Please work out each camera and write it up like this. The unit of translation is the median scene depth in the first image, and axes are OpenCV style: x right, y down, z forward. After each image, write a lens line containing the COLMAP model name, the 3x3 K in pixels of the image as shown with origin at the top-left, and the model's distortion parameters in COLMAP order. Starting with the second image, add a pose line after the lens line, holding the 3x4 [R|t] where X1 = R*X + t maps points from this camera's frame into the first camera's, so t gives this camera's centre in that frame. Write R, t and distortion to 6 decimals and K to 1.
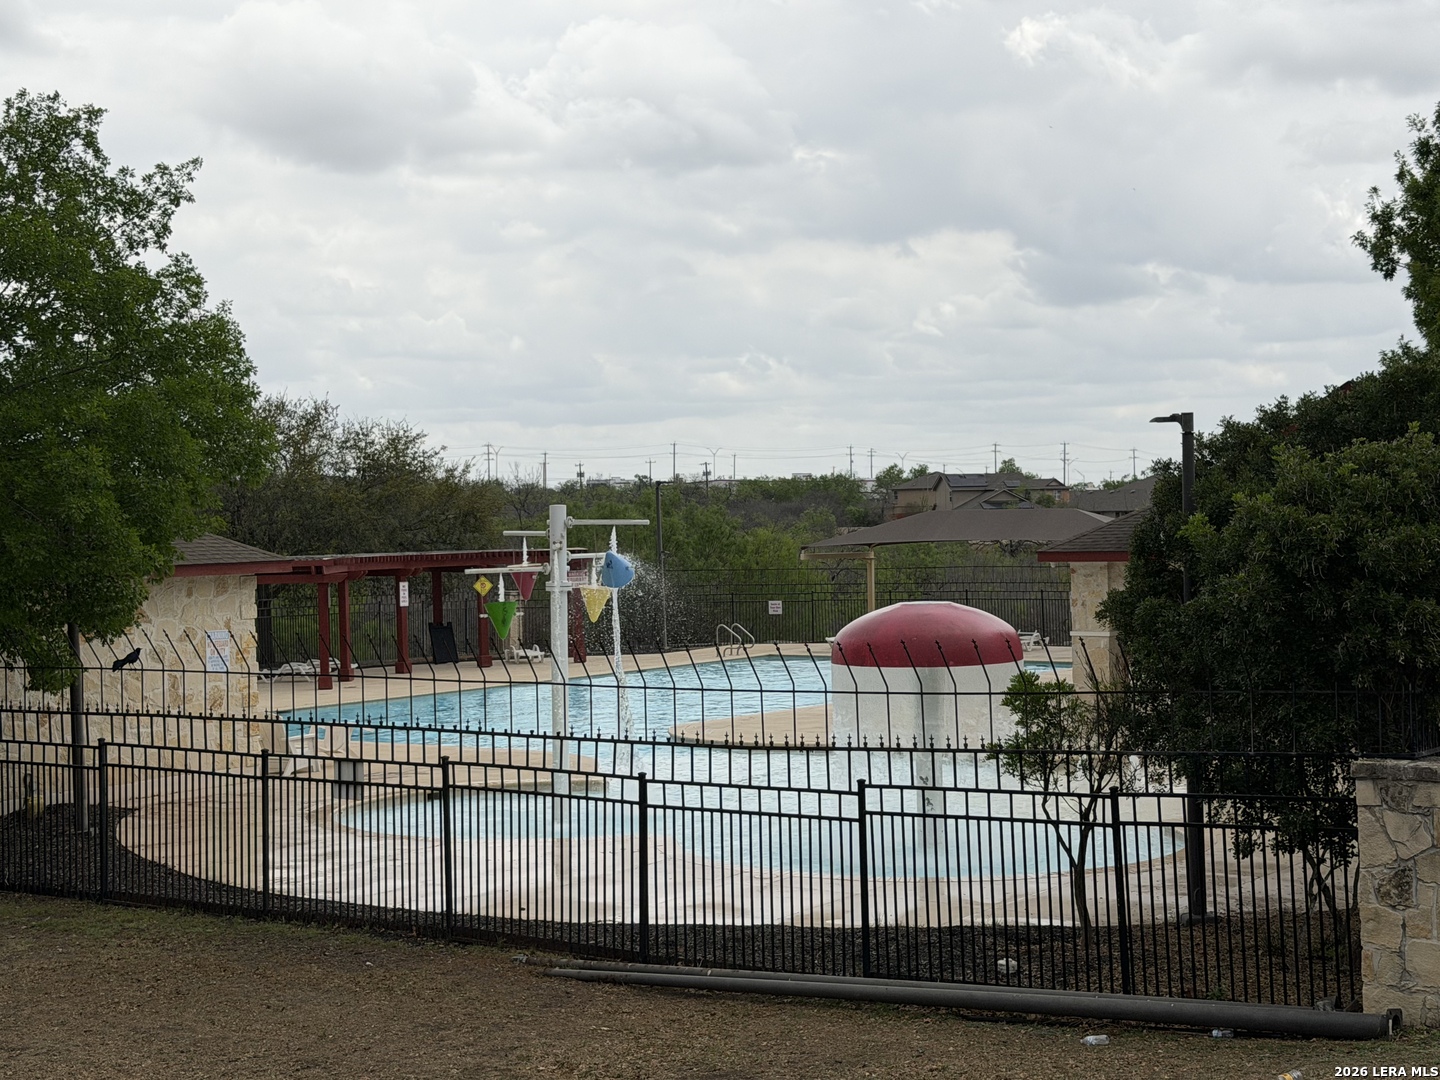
lens RADIAL K [[2362.2, 0, 717.8], [0, 2362.2, 532.7], [0, 0, 1]] dist [0.158100, 0.000000]
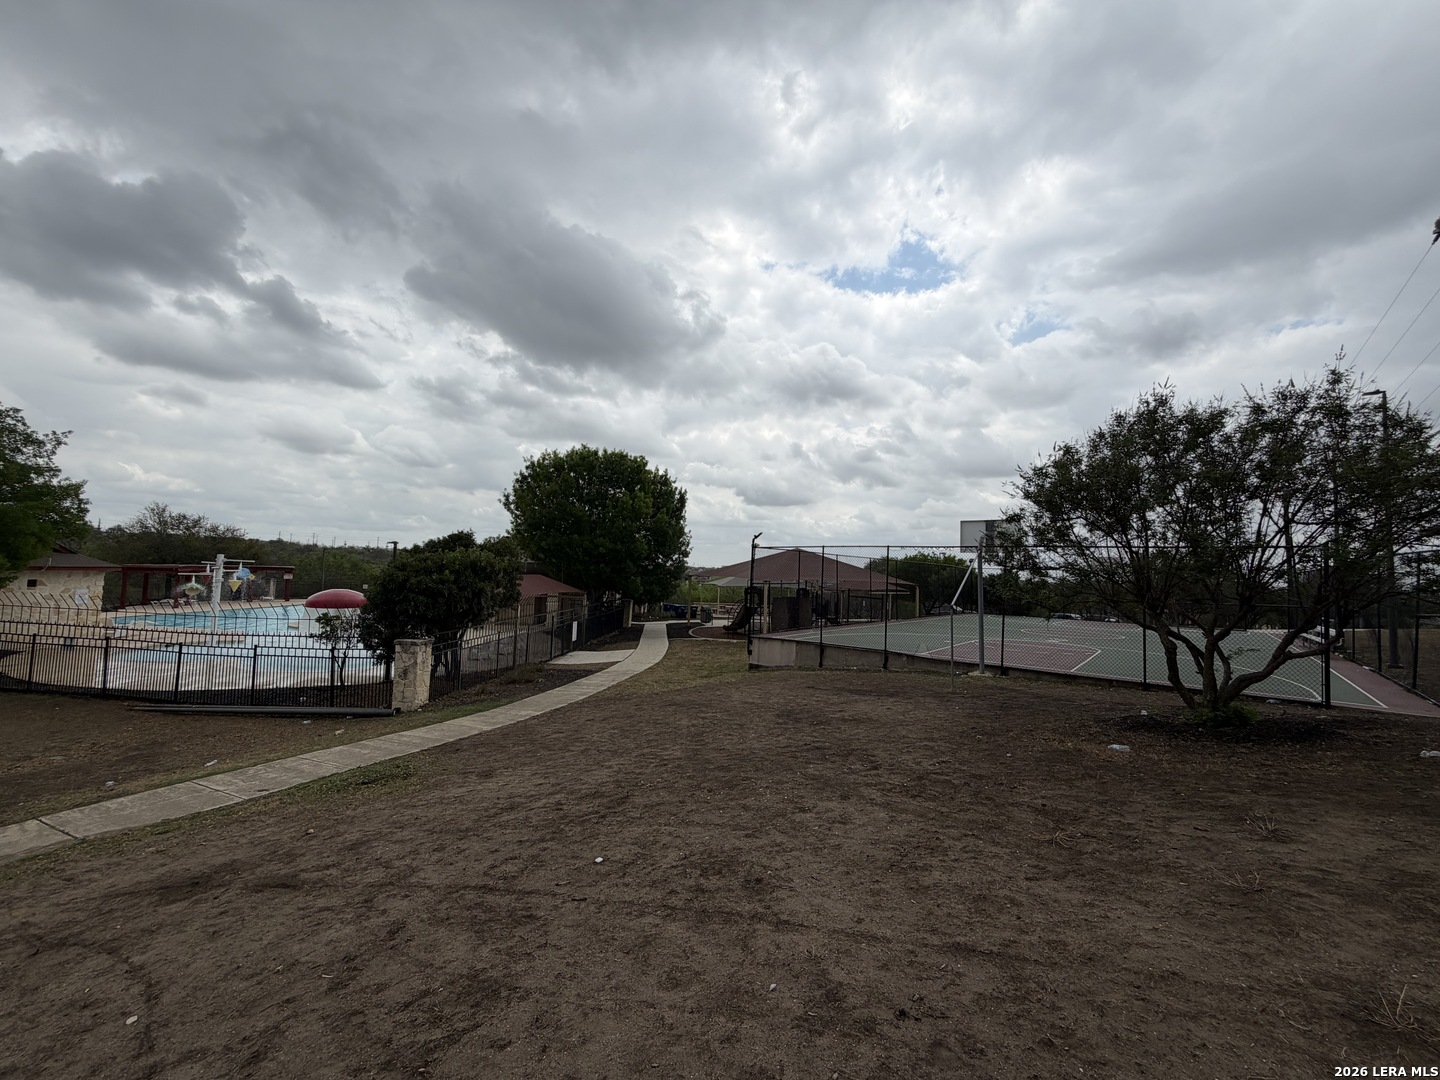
lens RADIAL K [[565.7, 0, 719.2], [0, 565.7, 530.3], [0, 0, 1]] dist [0.001262, 0.000069]
pose [[0.877775, 0.084305, 0.471598, 0.170994], [-0.050097, 0.995150, -0.084653, -0.013940], [-0.476447, 0.050681, 0.877741, -0.002943]]
